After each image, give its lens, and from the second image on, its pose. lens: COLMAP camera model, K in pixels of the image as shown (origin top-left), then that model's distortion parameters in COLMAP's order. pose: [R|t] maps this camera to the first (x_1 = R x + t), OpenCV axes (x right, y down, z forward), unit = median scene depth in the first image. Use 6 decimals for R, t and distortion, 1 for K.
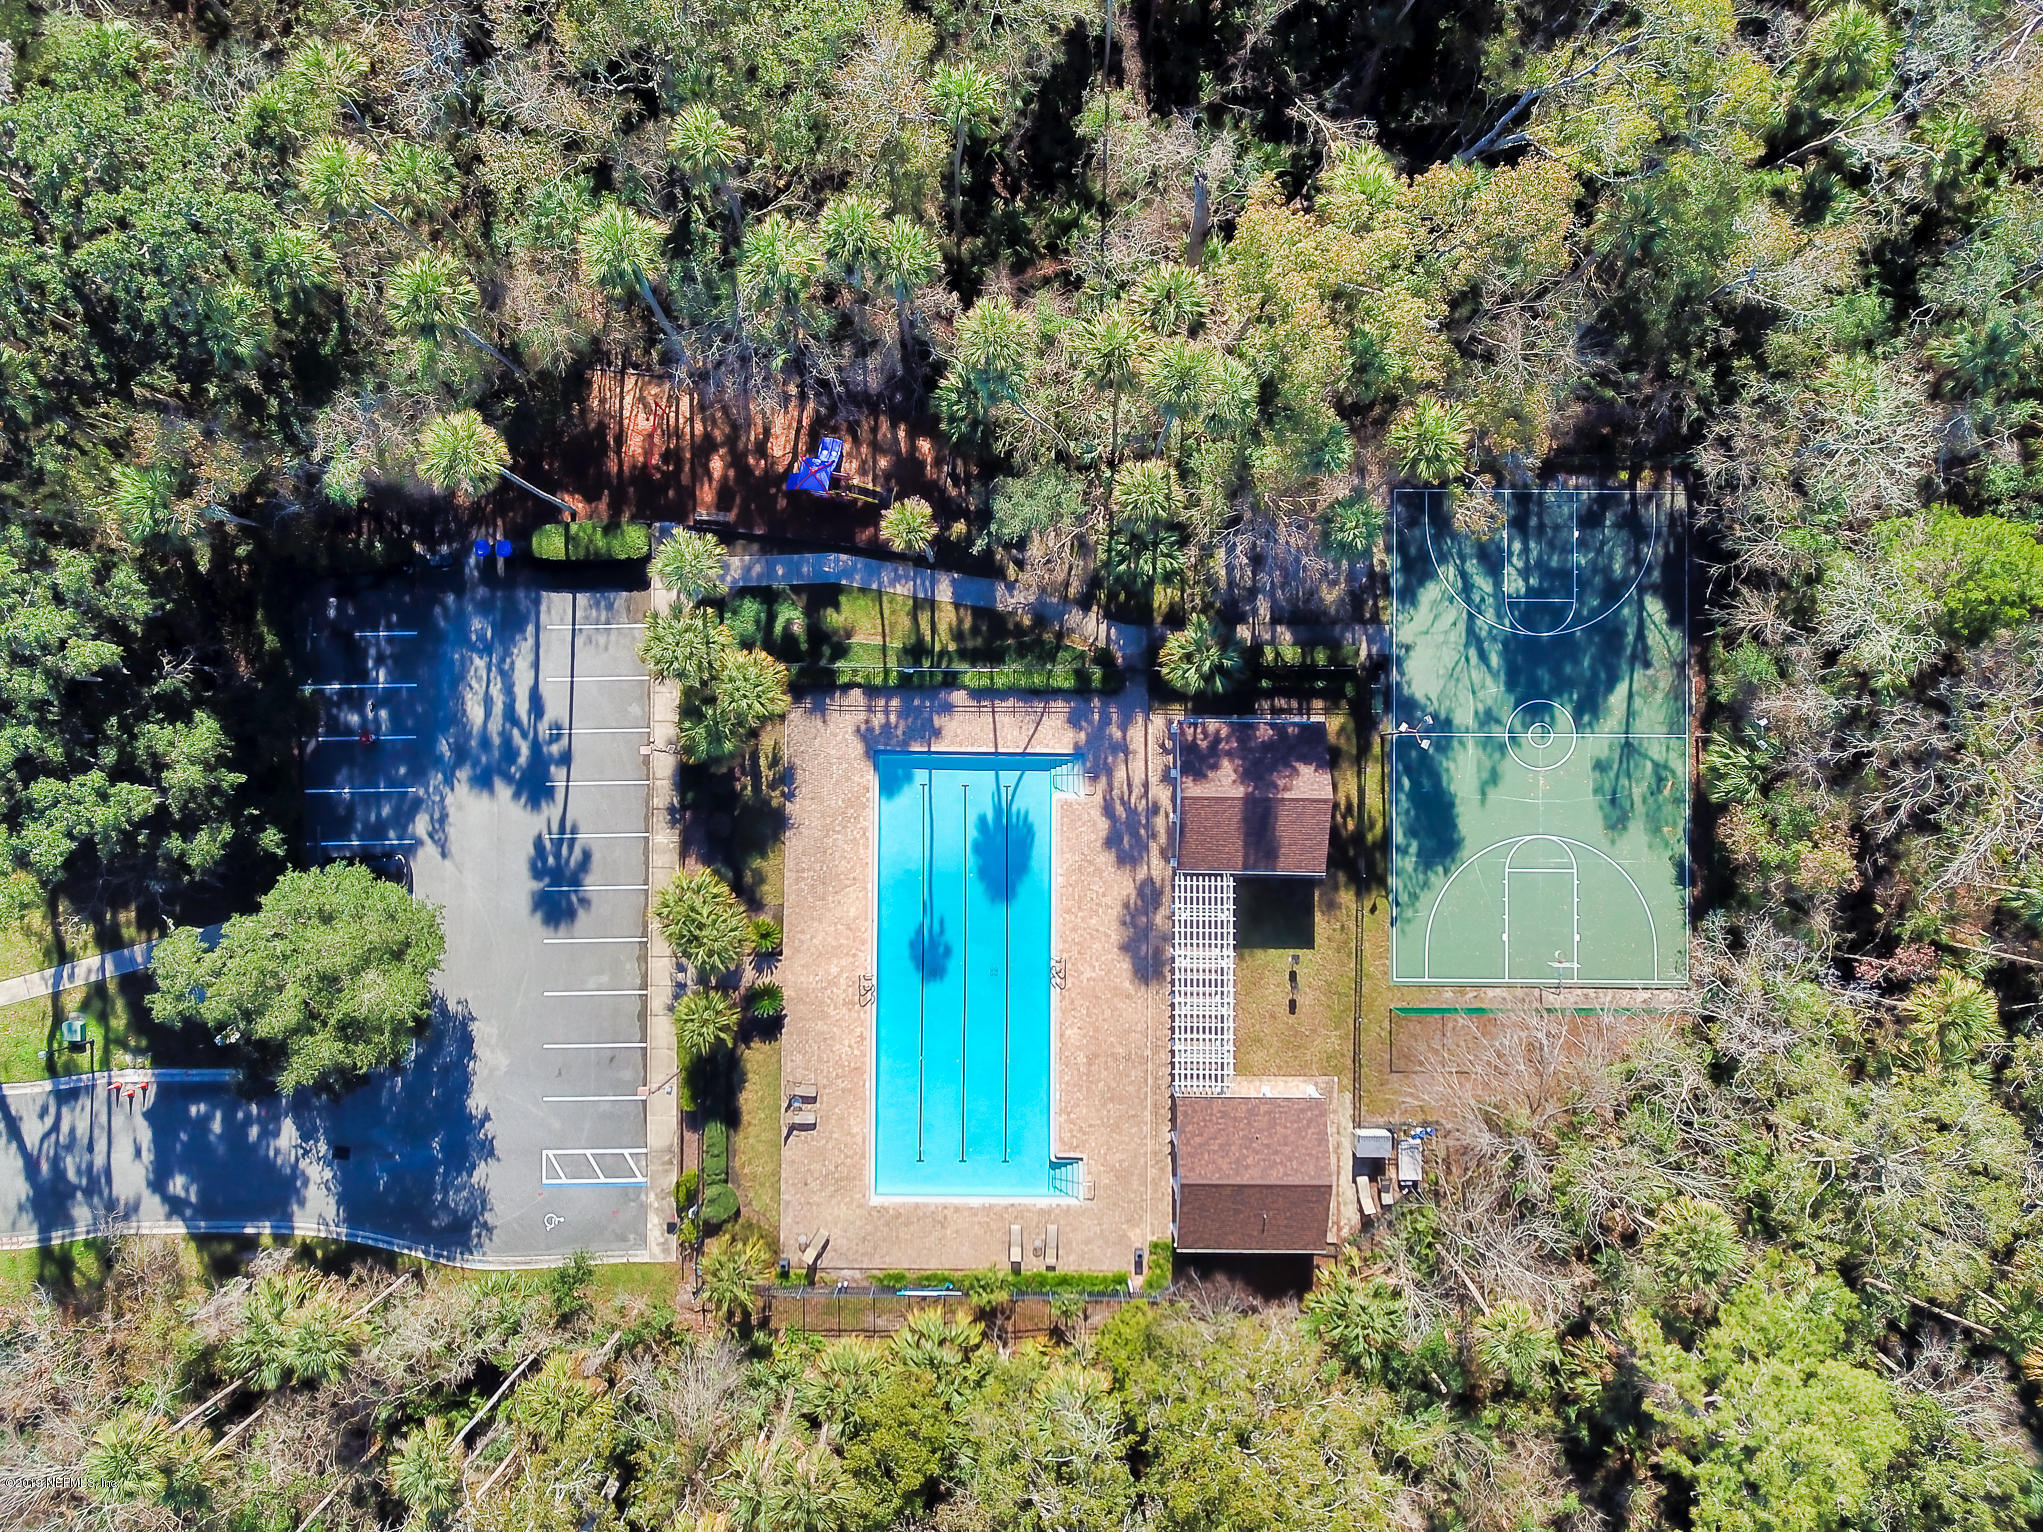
lens RADIAL K [[1654.3, 0, 1032.1], [0, 1654.3, 758.1], [0, 0, 1]] dist [0.085692, -0.006742]
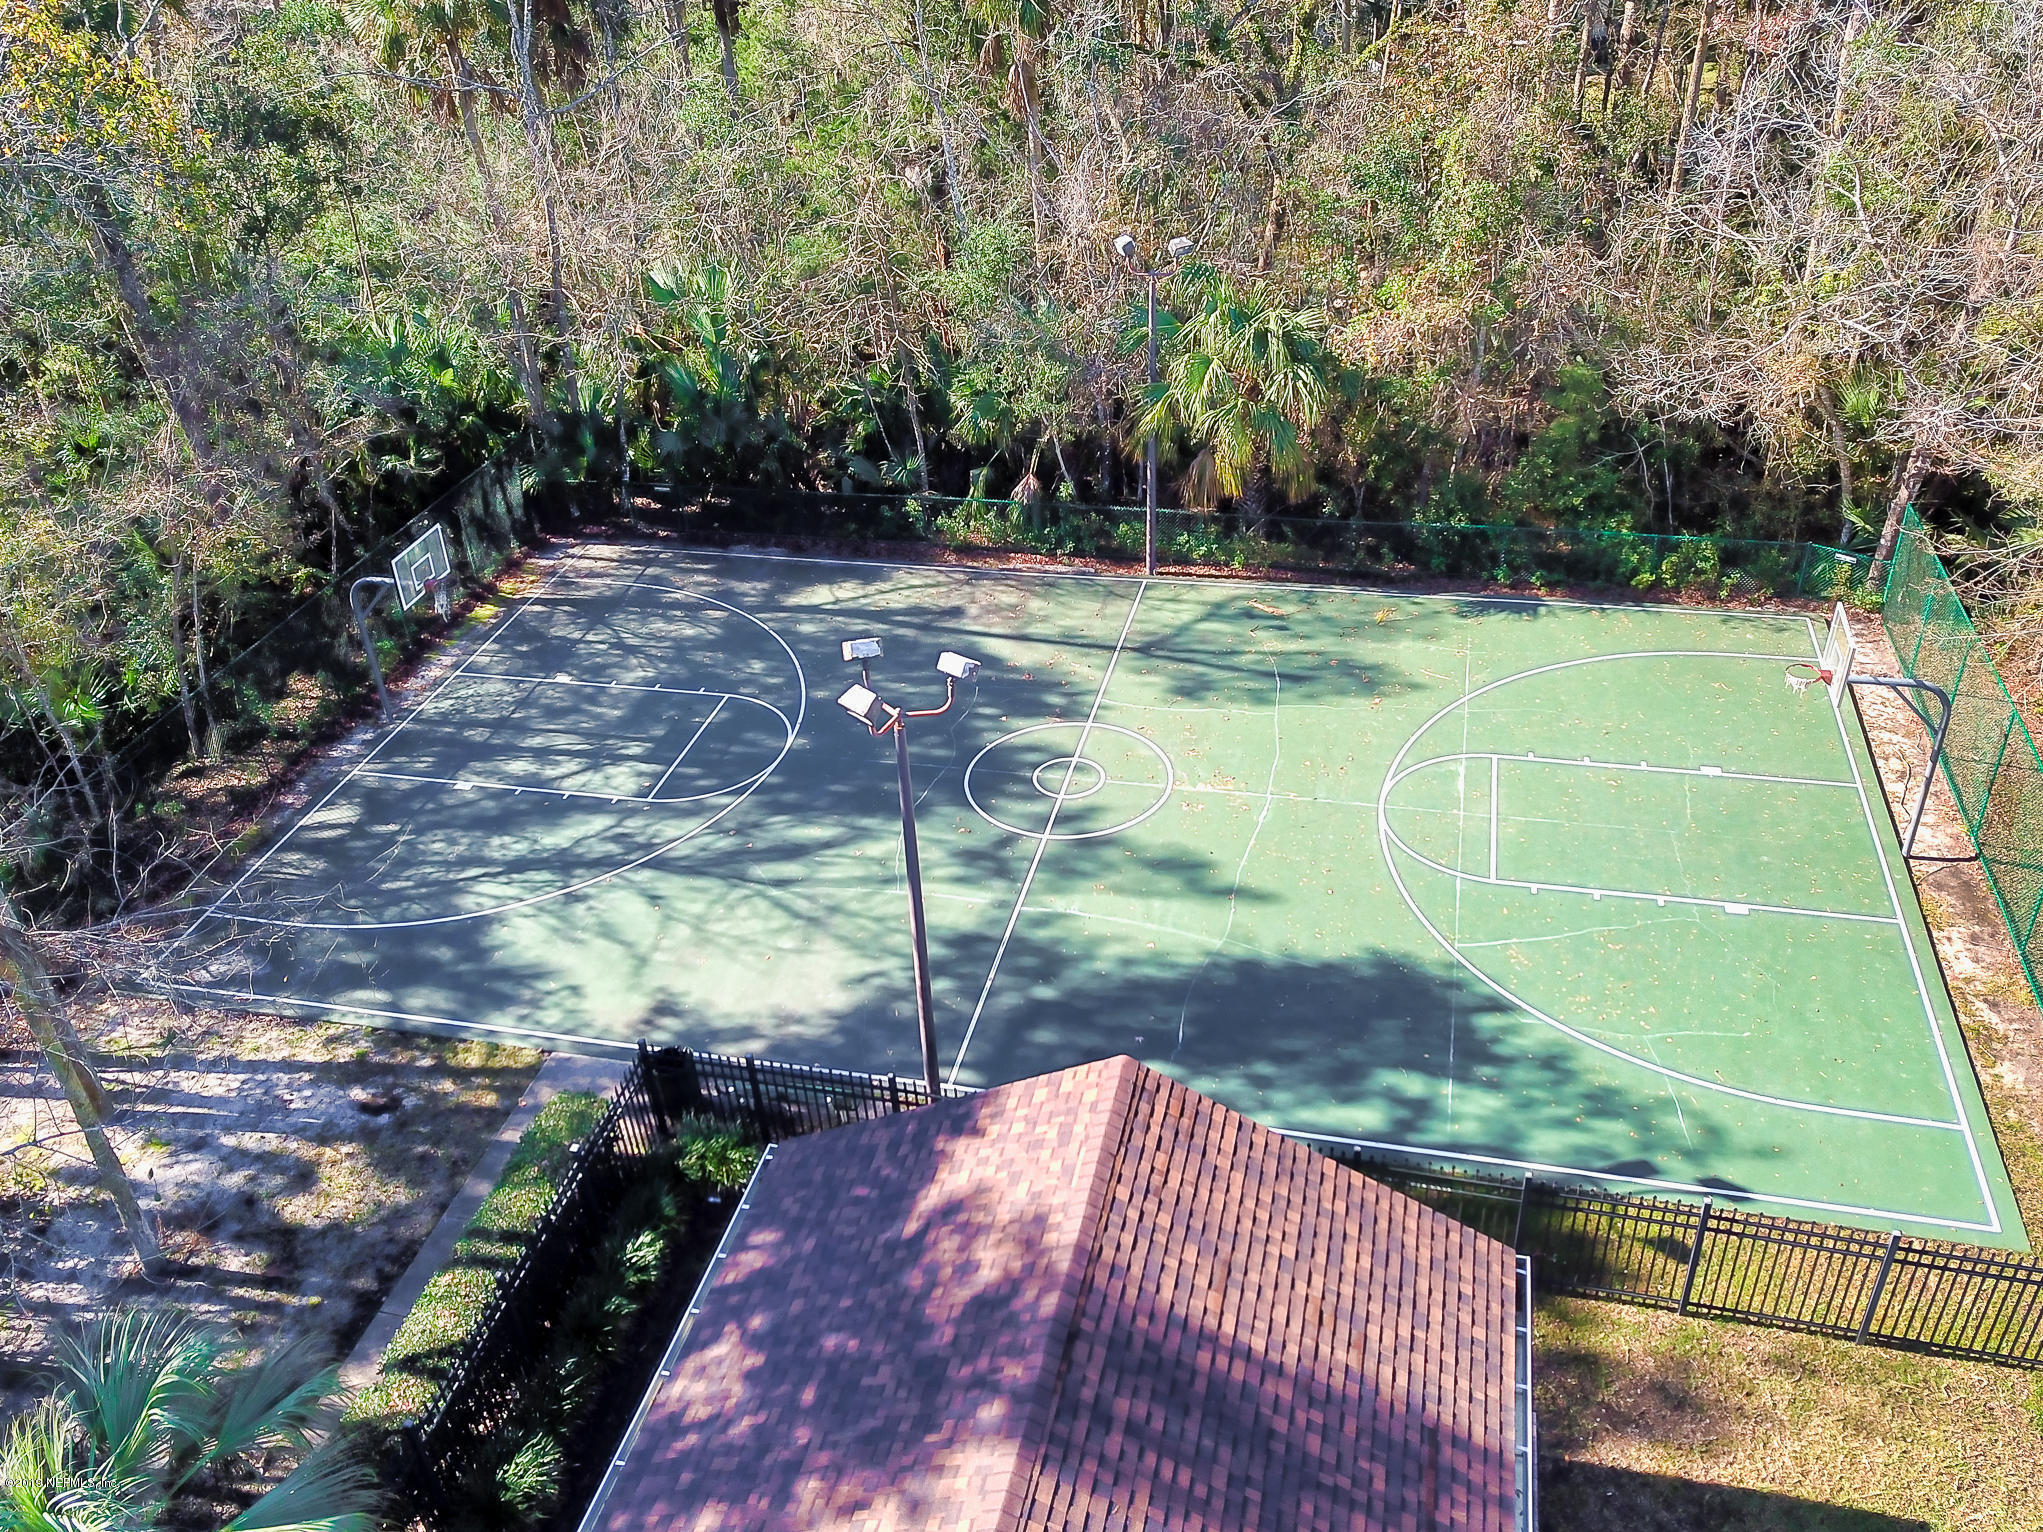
lens RADIAL K [[1654.3, 0, 1032.1], [0, 1654.3, 758.1], [0, 0, 1]] dist [0.085692, -0.006742]
pose [[0.227596, -0.518241, 0.824394, 0.033784], [0.972977, 0.087185, -0.213808, 0.047411], [0.038929, 0.850779, 0.524080, 0.815748]]
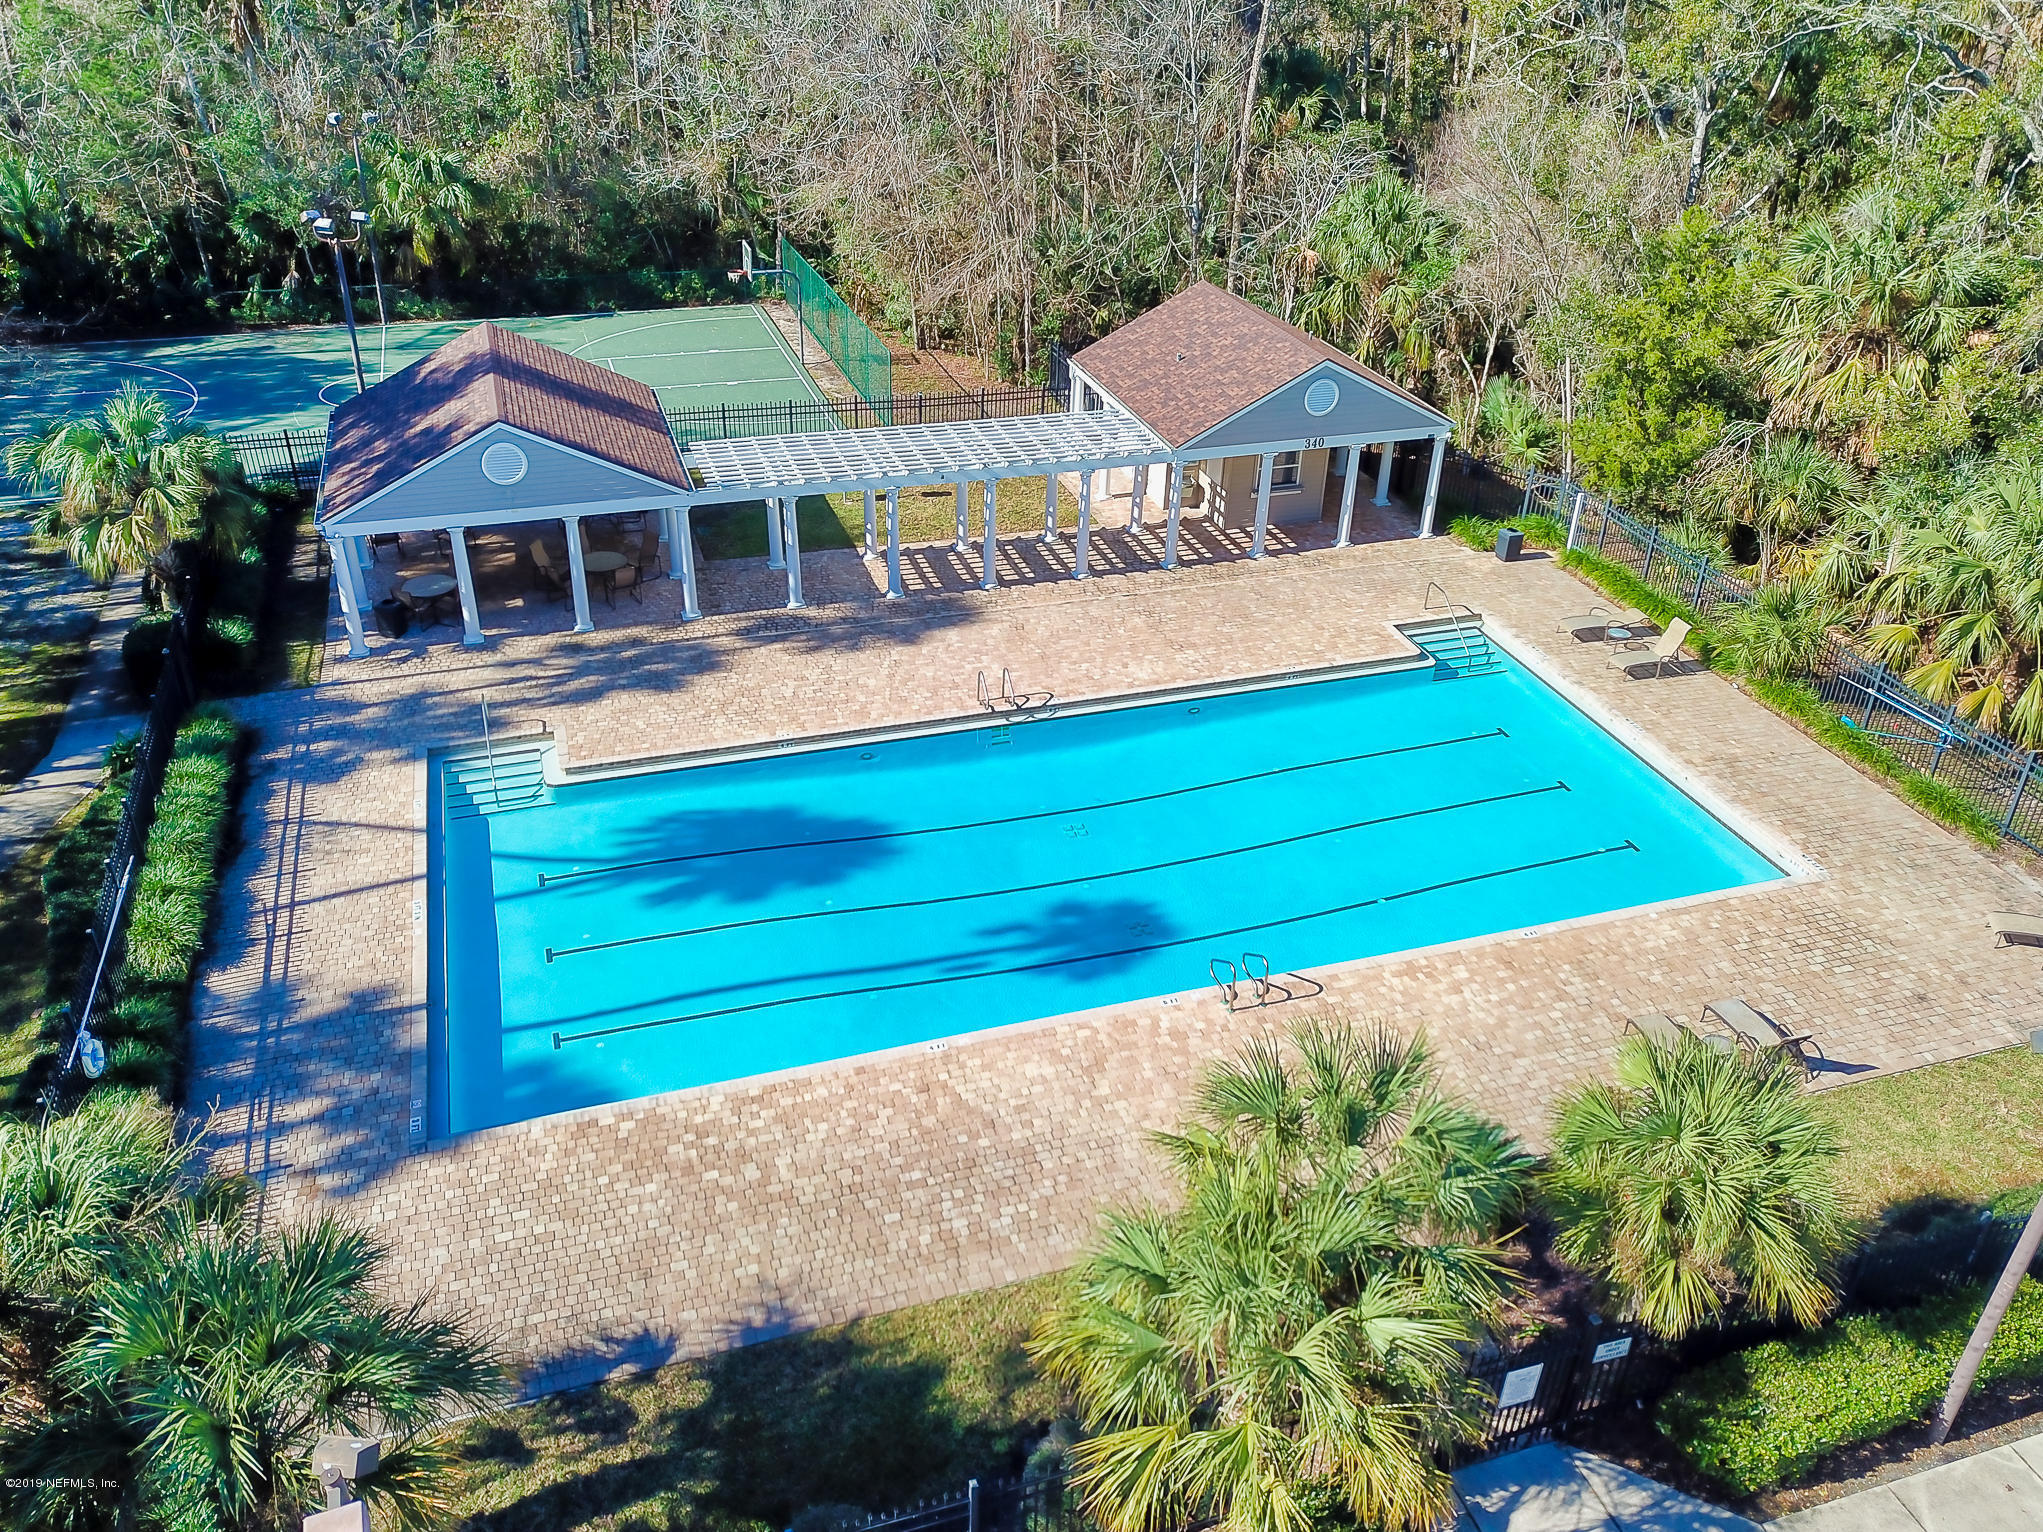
lens RADIAL K [[1655.4, 0, 1047.4], [0, 1655.4, 779.4], [0, 0, 1]] dist [0.004687, -0.003044]
pose [[-0.319003, -0.463563, 0.826648, -0.315647], [0.947598, -0.140175, 0.287071, 0.020913], [-0.017200, 0.874906, 0.483988, 0.823621]]
